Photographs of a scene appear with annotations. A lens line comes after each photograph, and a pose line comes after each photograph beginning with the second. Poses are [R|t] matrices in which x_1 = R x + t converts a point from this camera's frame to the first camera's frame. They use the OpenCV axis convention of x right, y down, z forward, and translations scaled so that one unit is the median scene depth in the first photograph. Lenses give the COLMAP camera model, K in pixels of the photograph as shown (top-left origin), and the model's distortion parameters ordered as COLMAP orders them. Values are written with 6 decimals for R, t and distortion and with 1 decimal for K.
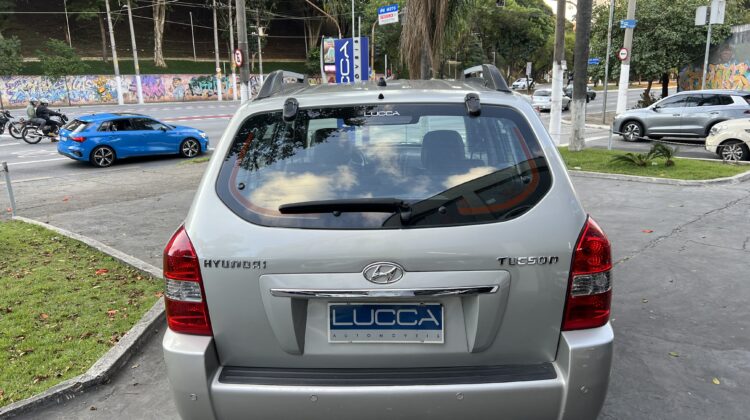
lens RADIAL K [[589.6, 0, 376.6], [0, 589.6, 220.4], [0, 0, 1]] dist [0.030789, -0.003896]
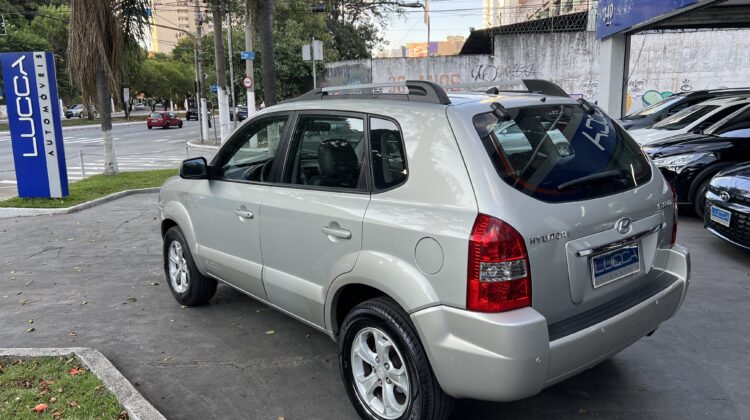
lens RADIAL K [[589.6, 0, 376.6], [0, 589.6, 220.4], [0, 0, 1]] dist [0.030789, -0.003896]
pose [[0.739875, -0.129937, 0.660076, -0.180835], [0.160746, 0.986895, 0.014093, -0.004555], [-0.653257, 0.095678, 0.751066, 0.047625]]
